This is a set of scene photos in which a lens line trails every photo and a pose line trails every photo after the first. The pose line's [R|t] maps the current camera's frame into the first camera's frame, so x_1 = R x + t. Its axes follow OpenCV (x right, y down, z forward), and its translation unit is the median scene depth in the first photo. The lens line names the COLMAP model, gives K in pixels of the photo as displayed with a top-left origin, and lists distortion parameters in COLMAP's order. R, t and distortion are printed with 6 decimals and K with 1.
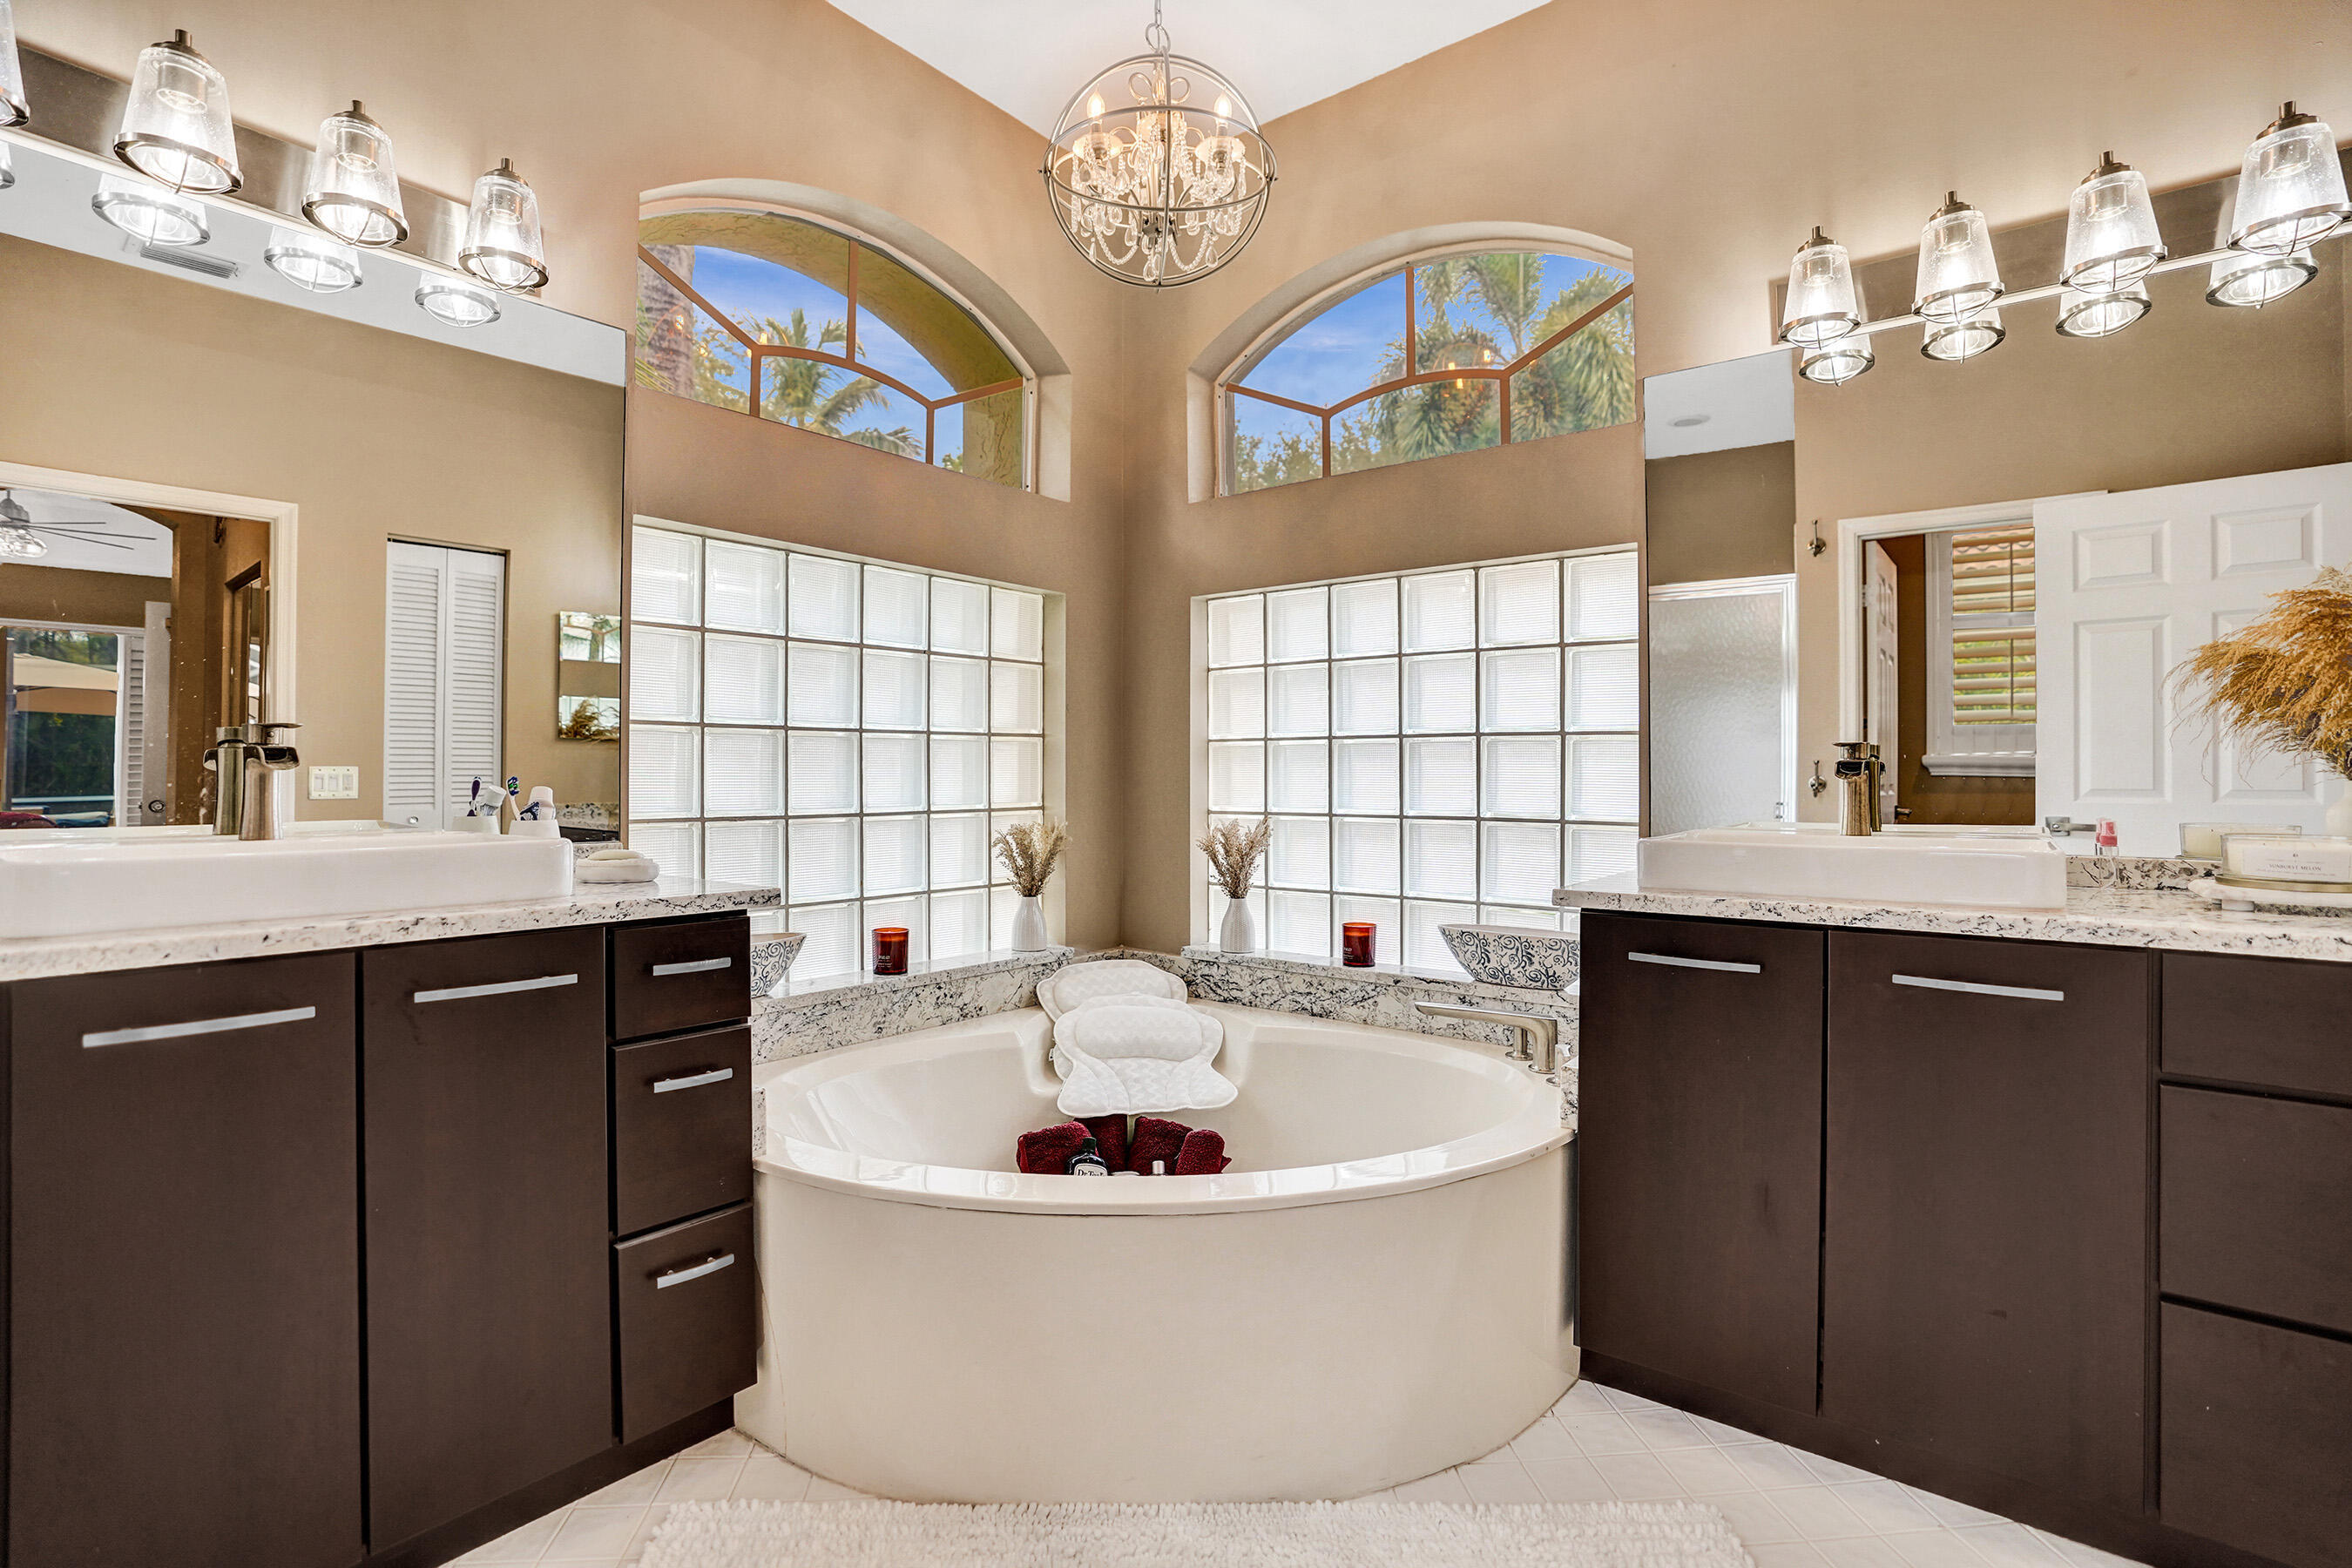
lens RADIAL K [[1091.1, 0, 1179.3], [0, 1091.1, 778.2], [0, 0, 1]] dist [-0.057357, 0.019636]
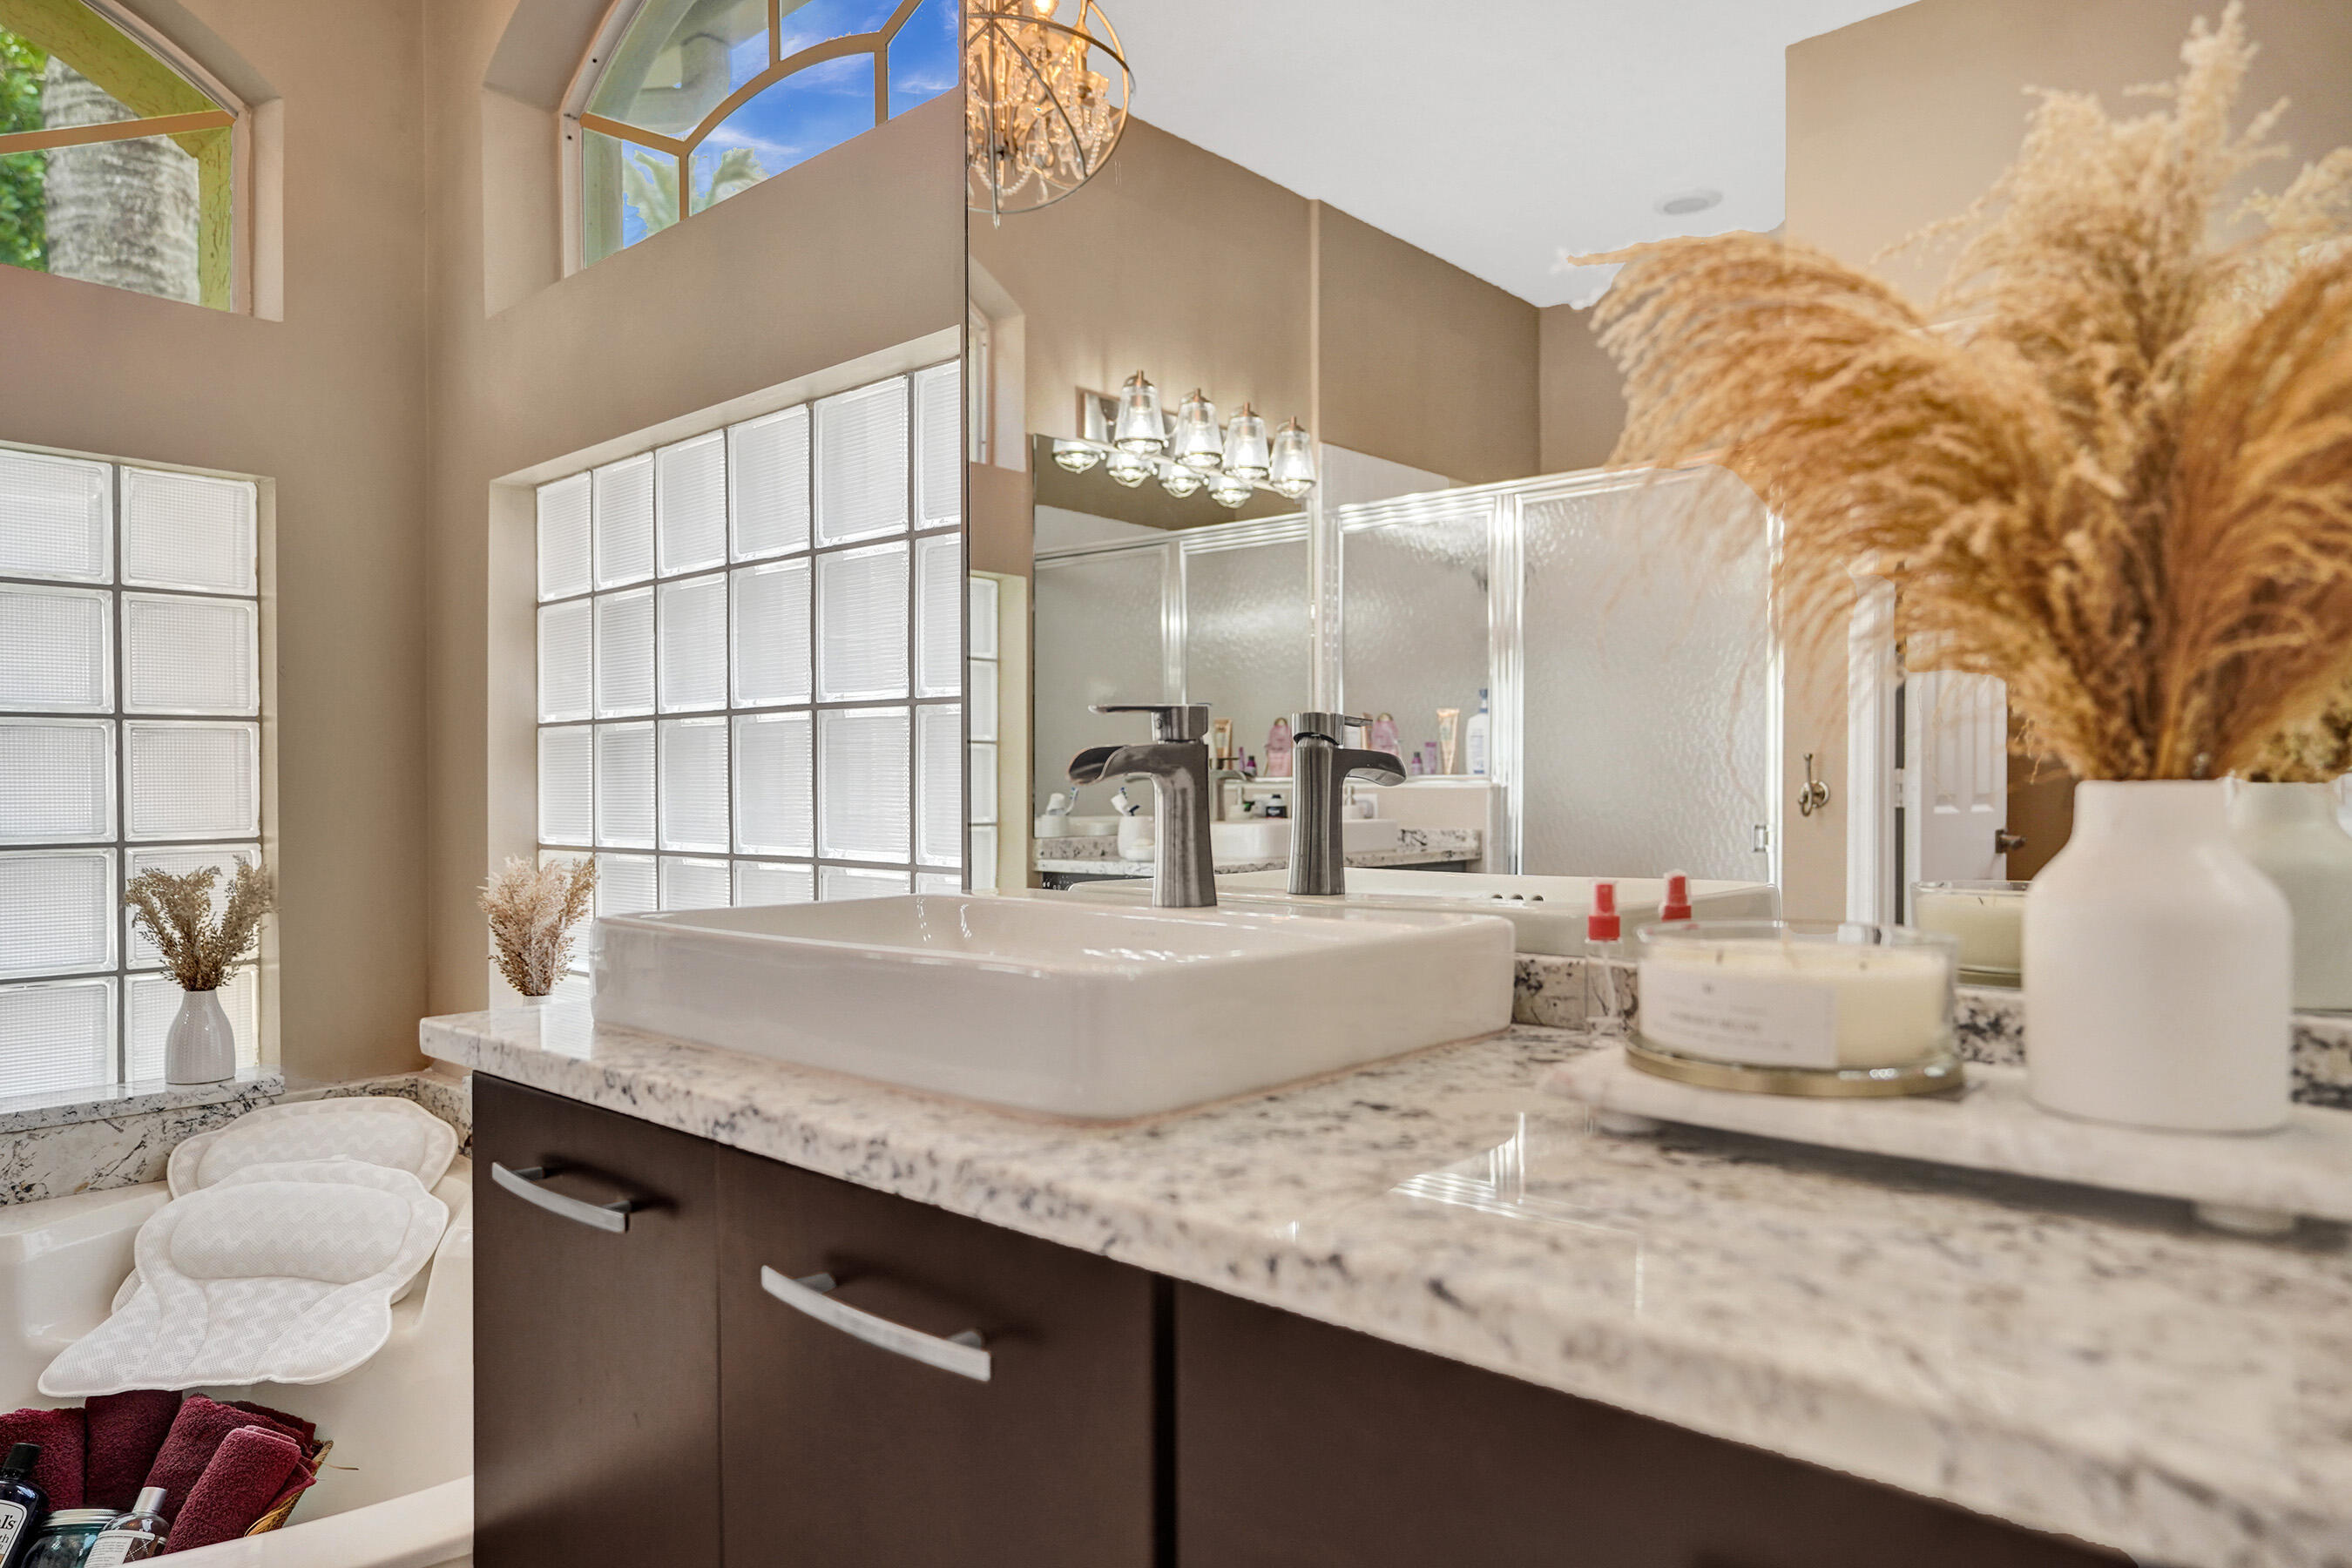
lens RADIAL K [[1500.1, 0, 1173.0], [0, 1500.1, 799.2], [0, 0, 1]] dist [-0.004448, 0.001905]
pose [[0.997681, -0.004228, -0.067929, 0.450534], [0.004860, 0.999946, 0.009140, 0.000476], [0.067887, -0.009449, 0.997648, 0.228501]]
